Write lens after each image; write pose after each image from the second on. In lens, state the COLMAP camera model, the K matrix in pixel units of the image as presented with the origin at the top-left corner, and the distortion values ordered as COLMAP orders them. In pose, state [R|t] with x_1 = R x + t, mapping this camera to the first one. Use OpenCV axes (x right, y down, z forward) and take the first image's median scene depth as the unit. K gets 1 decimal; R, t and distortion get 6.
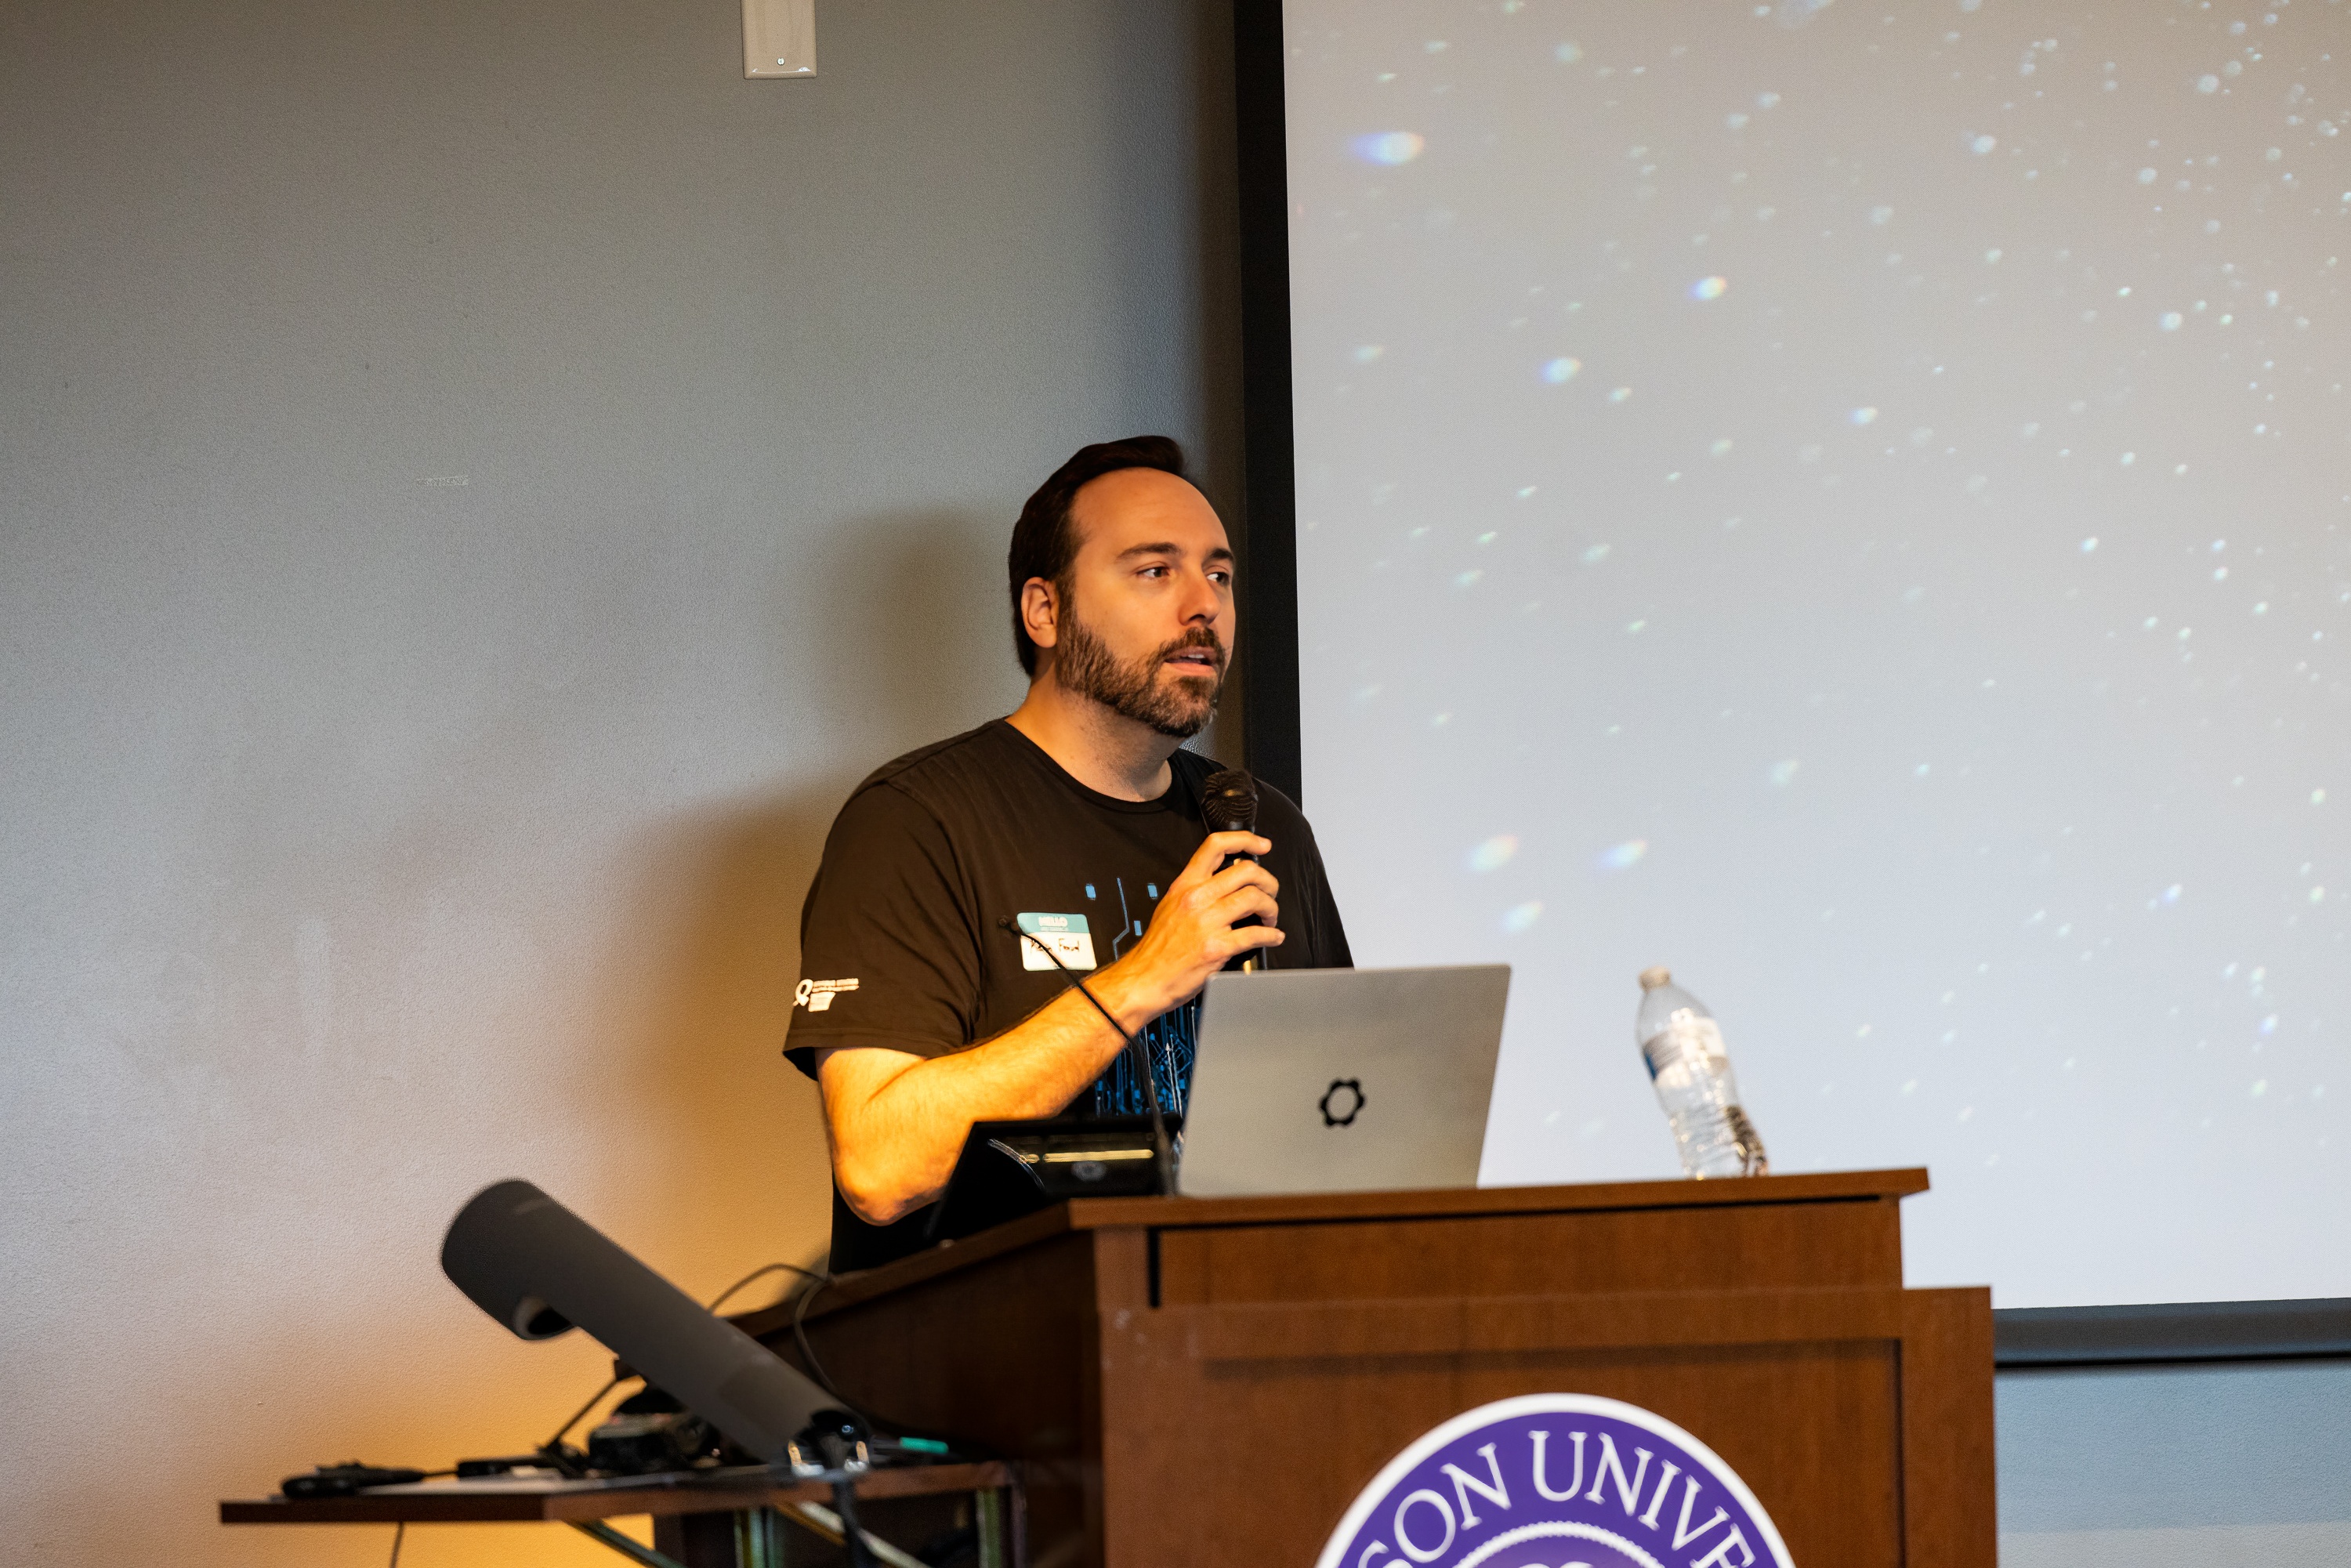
lens RADIAL K [[12912.6, 0, 1629.3], [0, 12912.6, 783.4], [0, 0, 1]] dist [-0.185434, 7.640037]
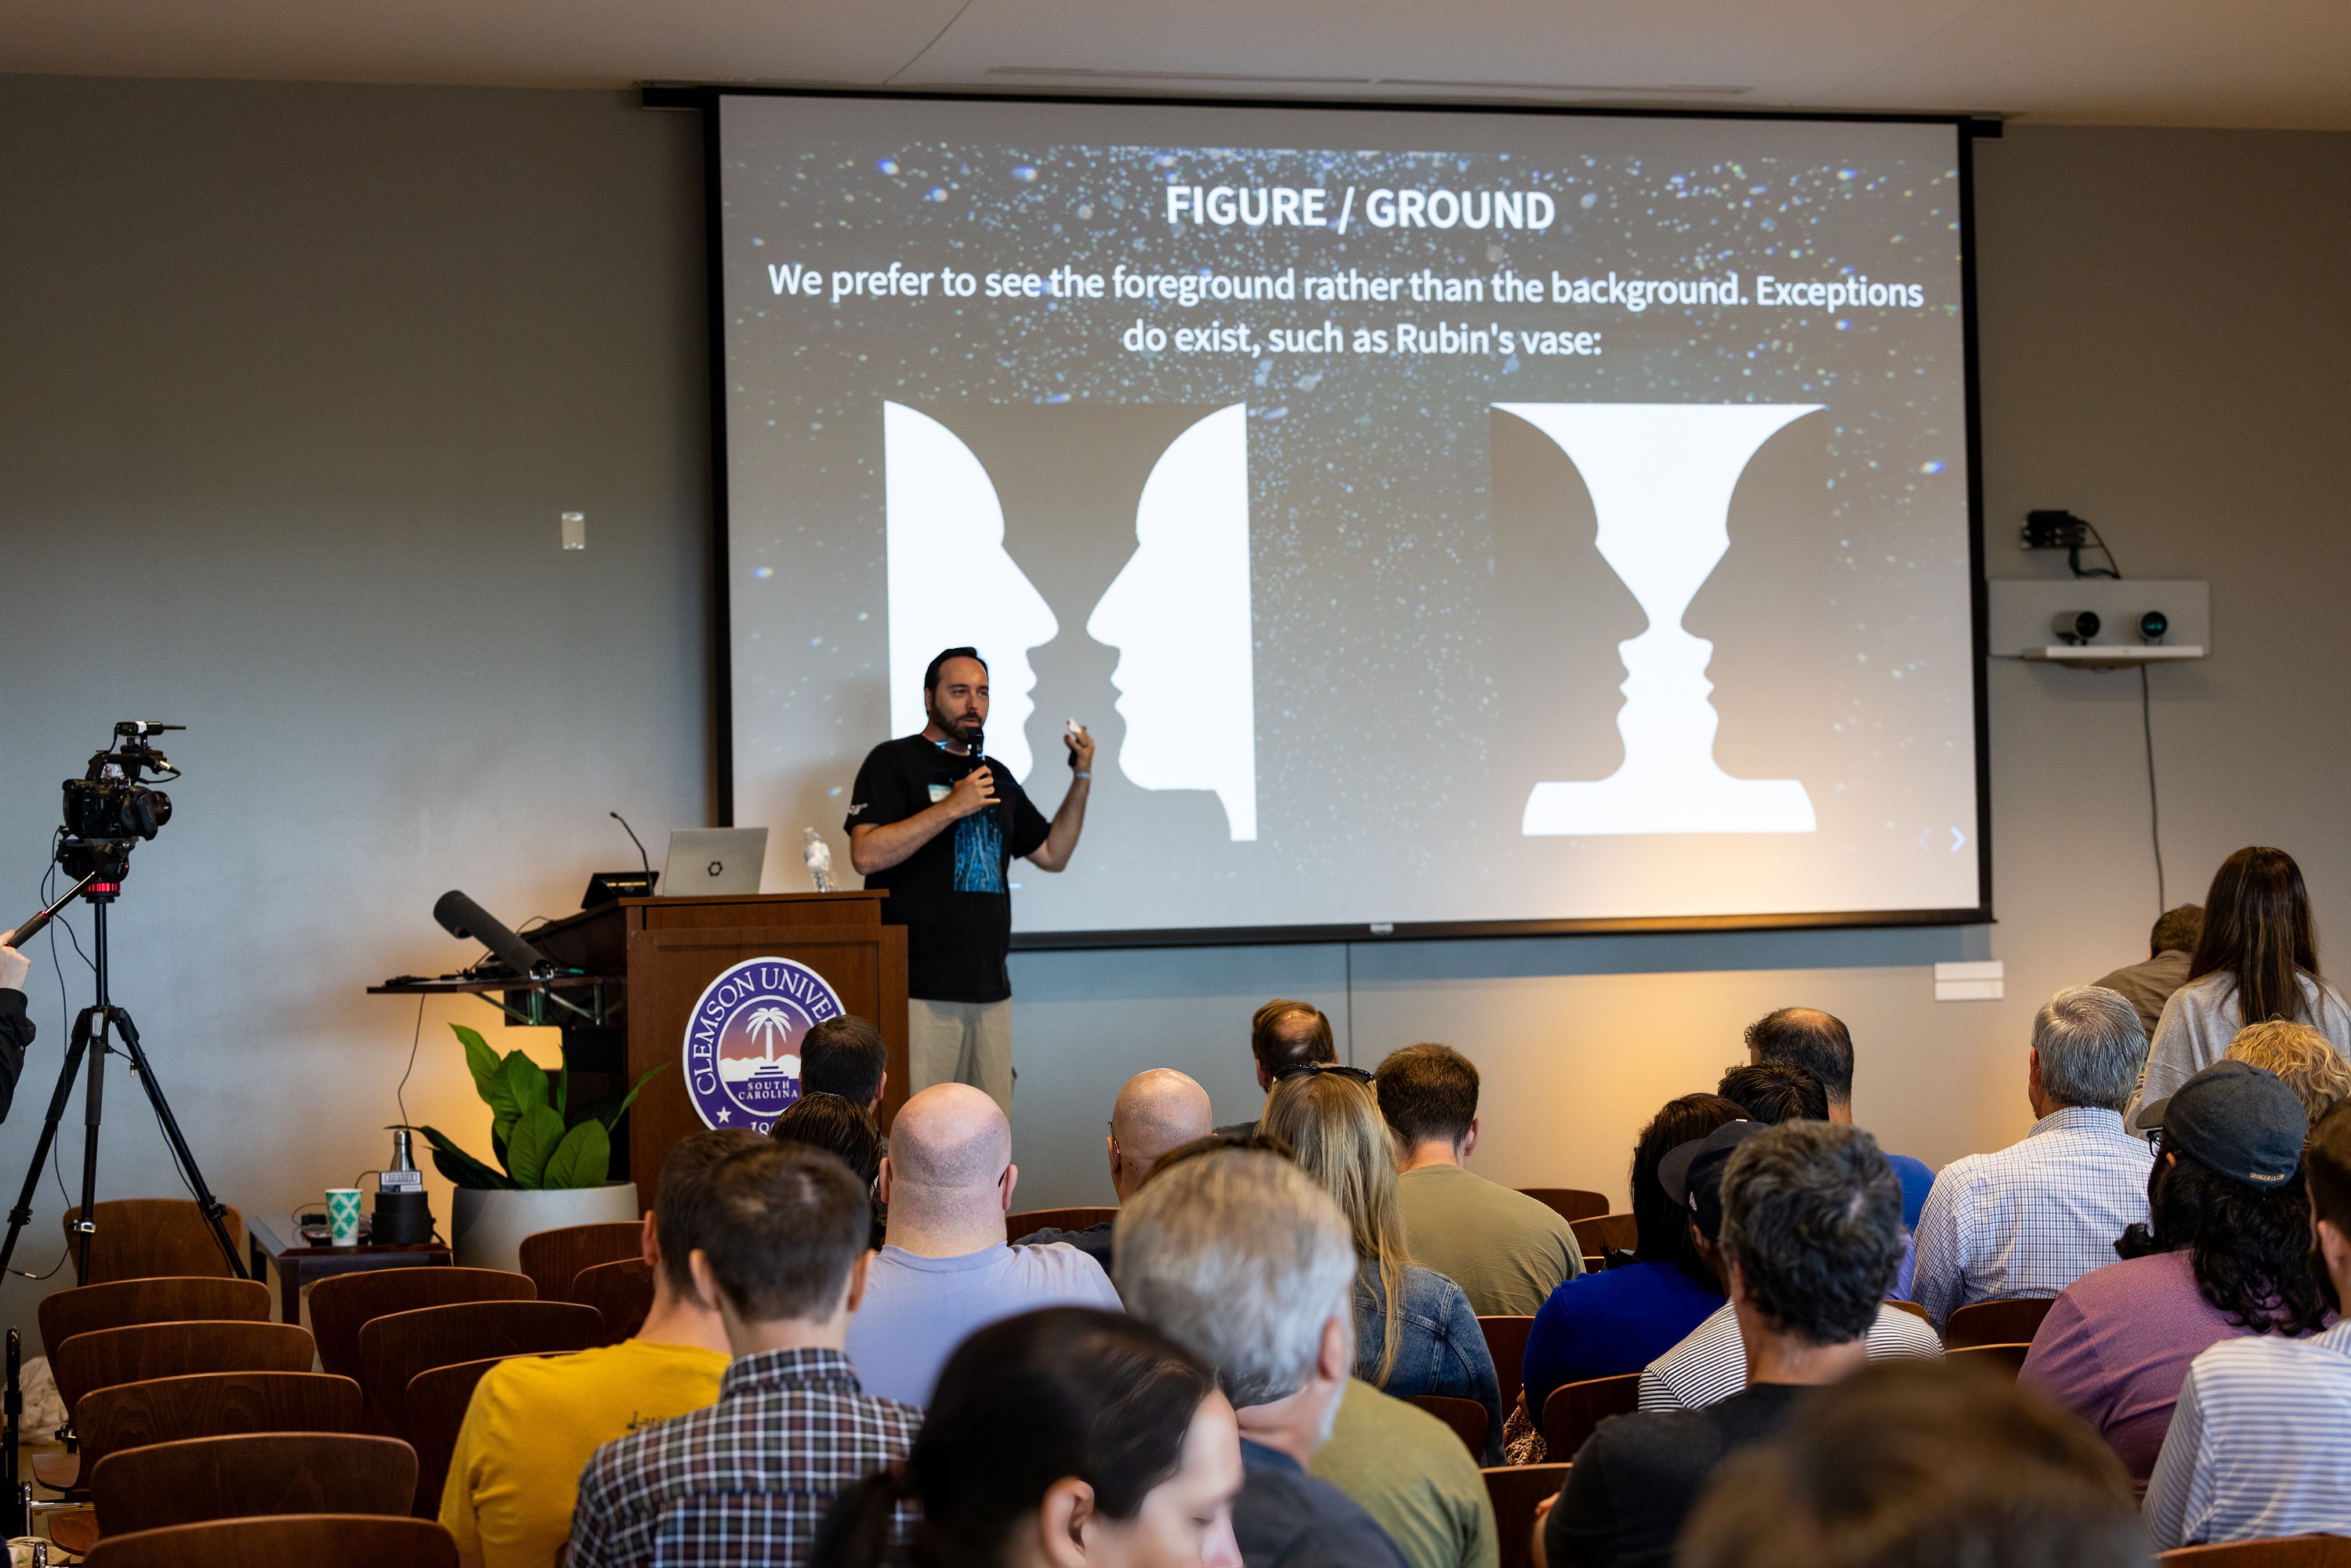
lens RADIAL K [[4730.3, 0, 1176.5], [0, 4730.3, 817.2], [0, 0, 1]] dist [0.251306, -0.039107]
pose [[0.999877, 0.006724, 0.014183, 0.081840], [-0.006935, 0.999866, 0.014849, -0.007617], [-0.014081, -0.014945, 0.999789, -0.224801]]
